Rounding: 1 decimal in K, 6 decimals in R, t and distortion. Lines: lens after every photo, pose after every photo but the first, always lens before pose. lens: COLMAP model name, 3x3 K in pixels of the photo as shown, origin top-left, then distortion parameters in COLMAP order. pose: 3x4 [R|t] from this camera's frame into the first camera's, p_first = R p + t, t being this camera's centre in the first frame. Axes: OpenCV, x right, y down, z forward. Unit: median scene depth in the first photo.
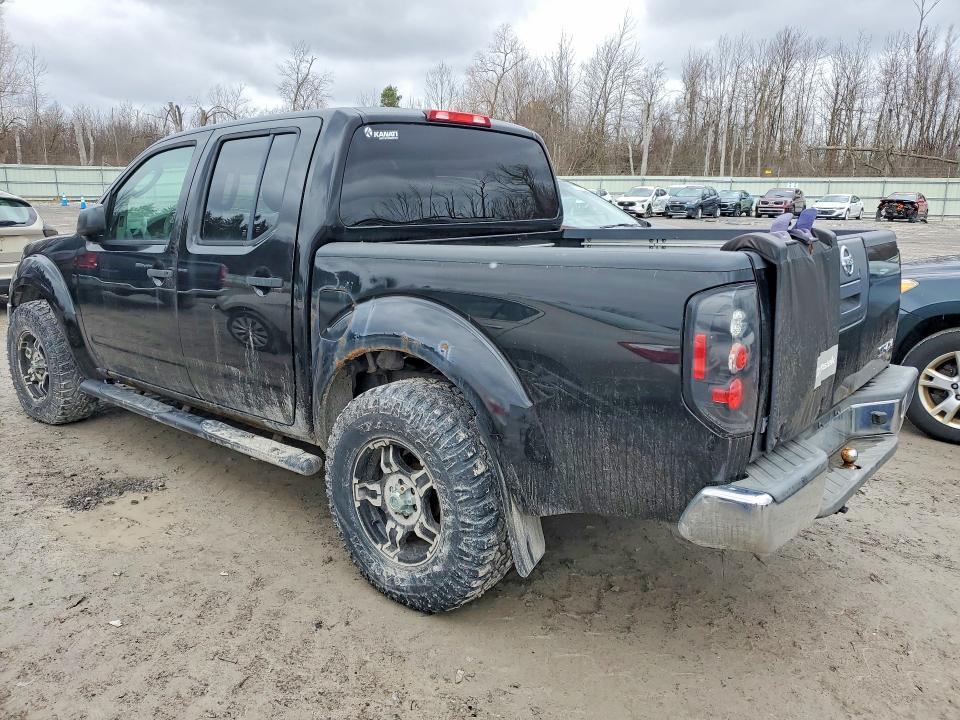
lens RADIAL K [[706.4, 0, 466.3], [0, 706.4, 361.0], [0, 0, 1]] dist [0.003977, 0.002912]
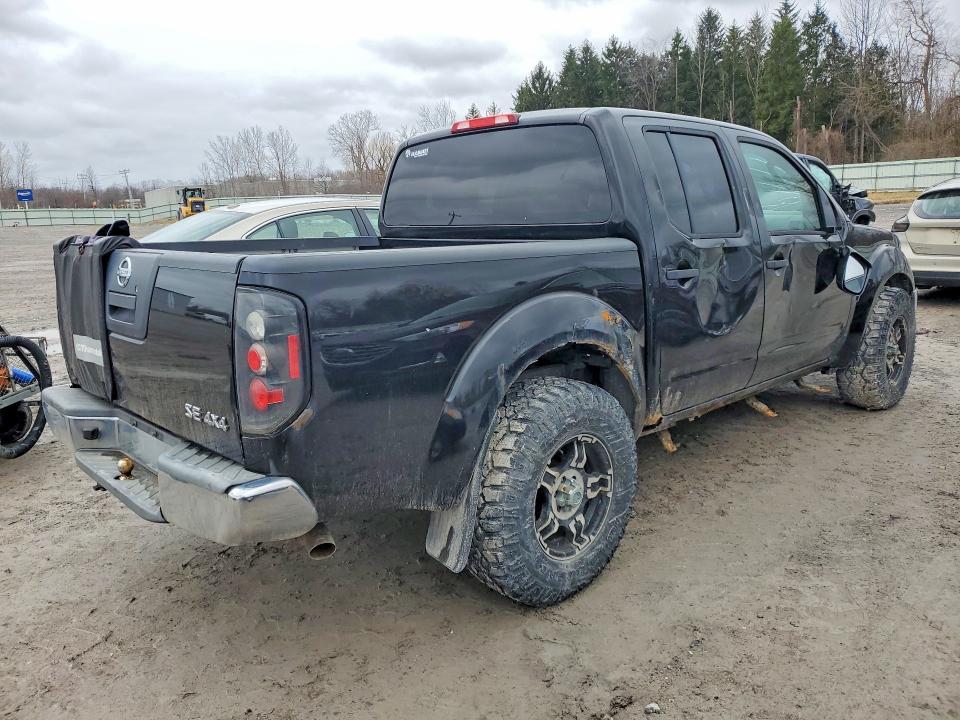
lens RADIAL K [[706.4, 0, 466.3], [0, 706.4, 361.0], [0, 0, 1]] dist [0.003977, 0.002912]
pose [[-0.054191, 0.212036, -0.975758, 1.173479], [-0.196699, 0.955780, 0.218618, -0.257671], [0.978965, 0.203778, -0.010088, 1.166250]]
